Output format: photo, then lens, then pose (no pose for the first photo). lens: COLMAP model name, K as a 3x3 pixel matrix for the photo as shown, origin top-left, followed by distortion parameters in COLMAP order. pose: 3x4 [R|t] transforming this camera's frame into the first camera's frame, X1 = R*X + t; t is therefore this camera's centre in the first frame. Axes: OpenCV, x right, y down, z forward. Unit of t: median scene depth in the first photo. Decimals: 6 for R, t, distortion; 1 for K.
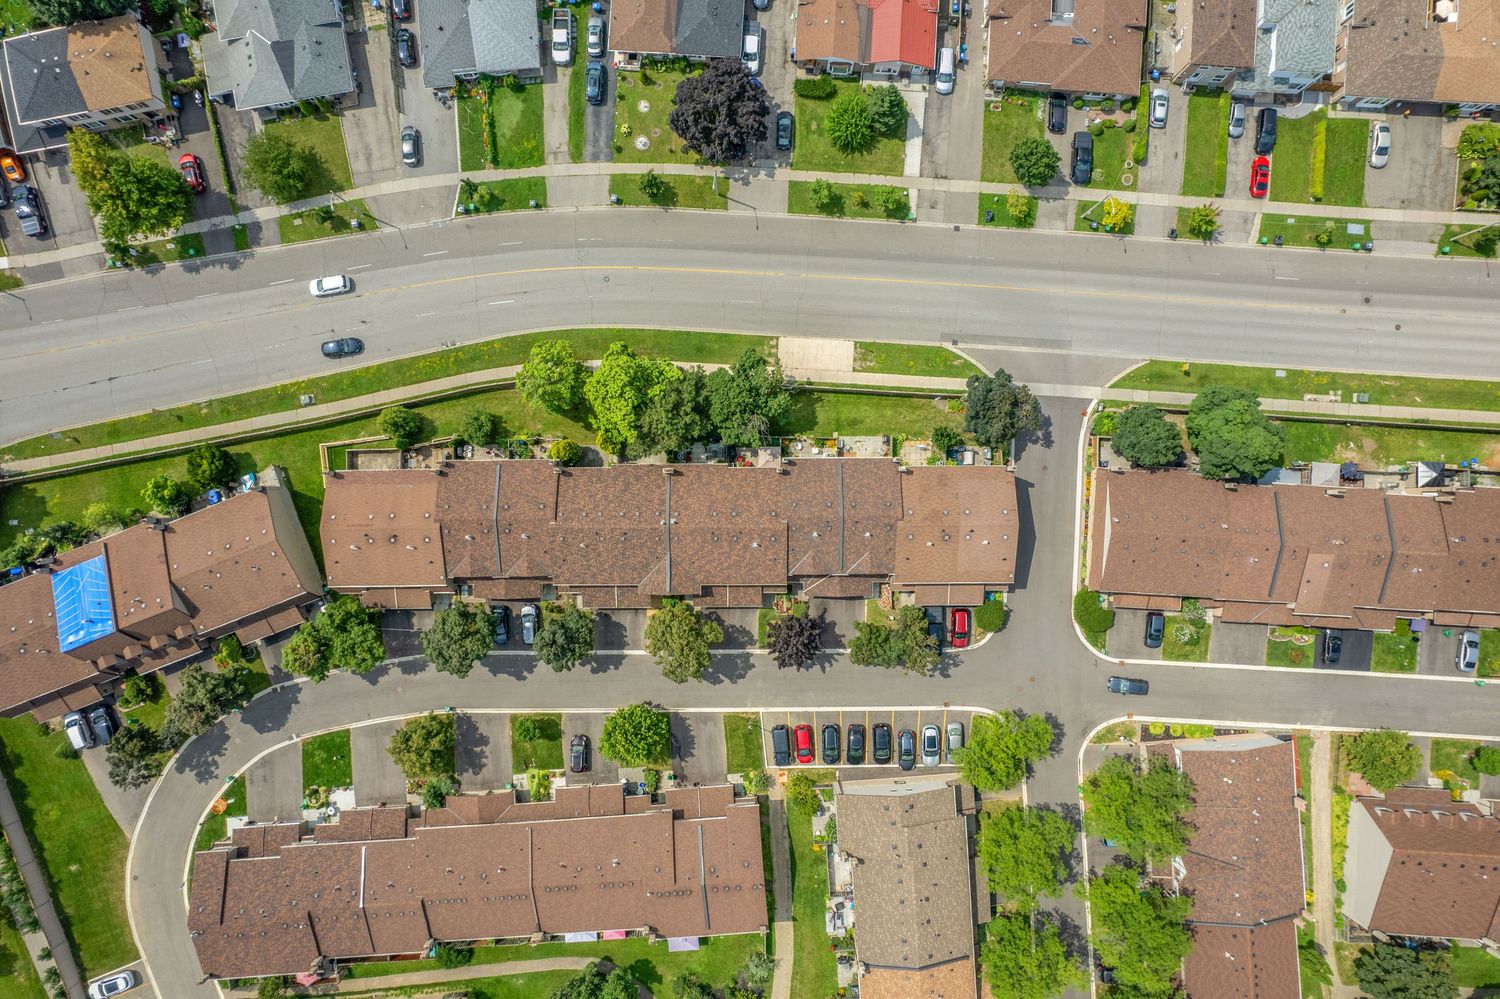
lens RADIAL K [[937.5, 0, 755.8], [0, 937.5, 505.6], [0, 0, 1]] dist [-0.012908, 0.001219]
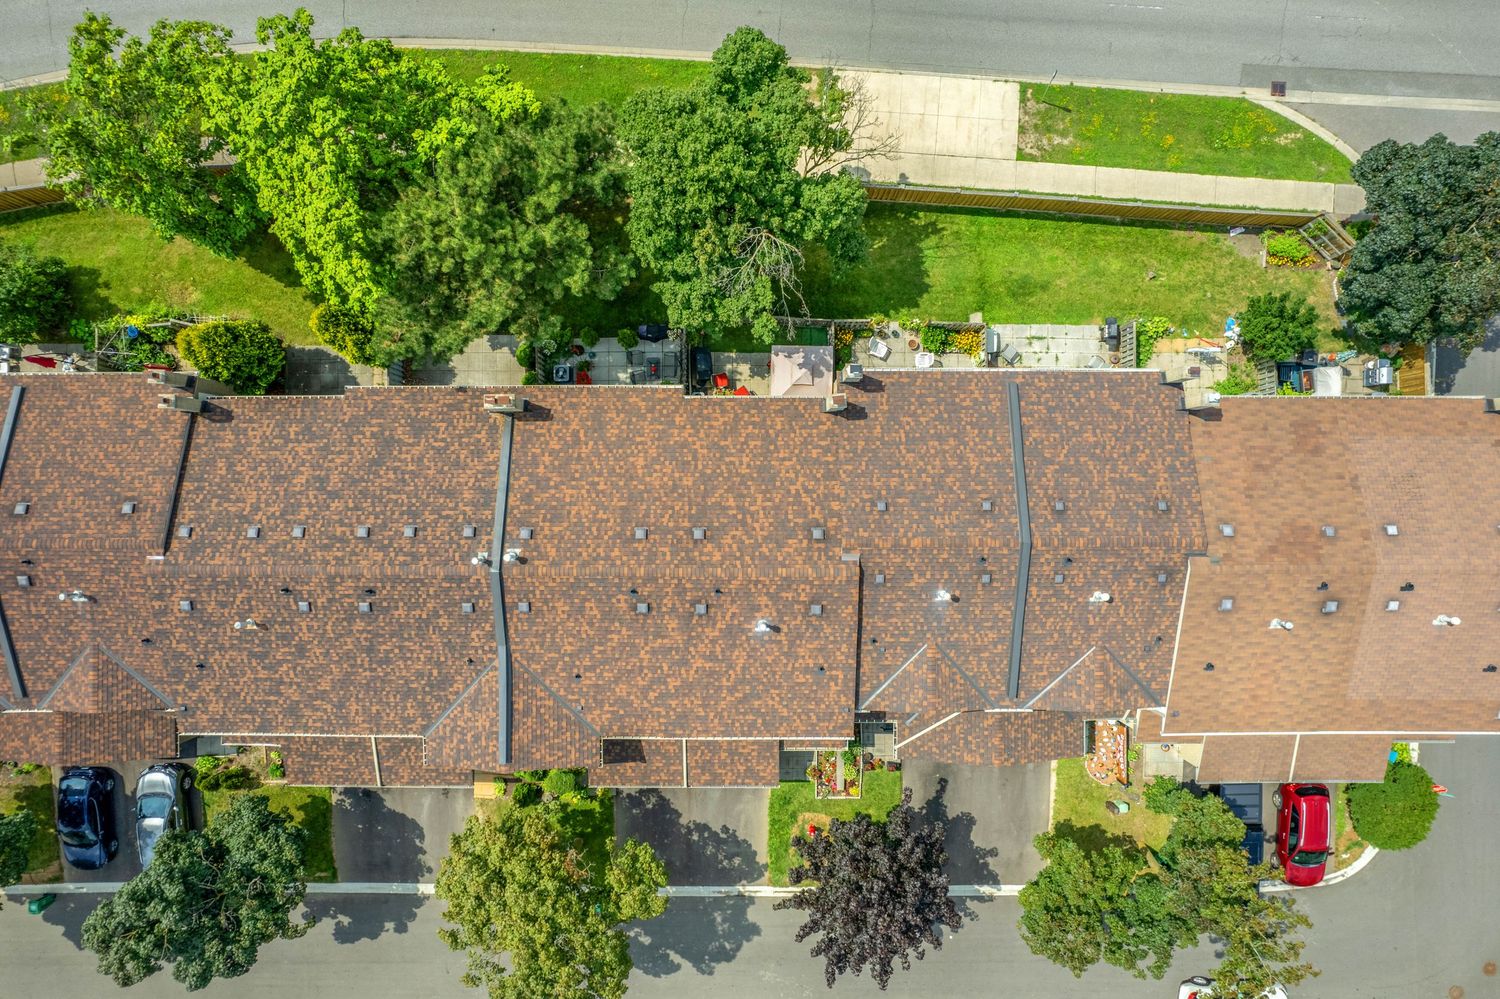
lens RADIAL K [[937.5, 0, 774.6], [0, 937.5, 526.4], [0, 0, 1]] dist [-0.012908, 0.001219]
pose [[0.999916, 0.003829, 0.012368, -0.000174], [-0.004147, 0.999659, 0.025770, -0.002075], [-0.012265, -0.025819, 0.999591, 0.624186]]
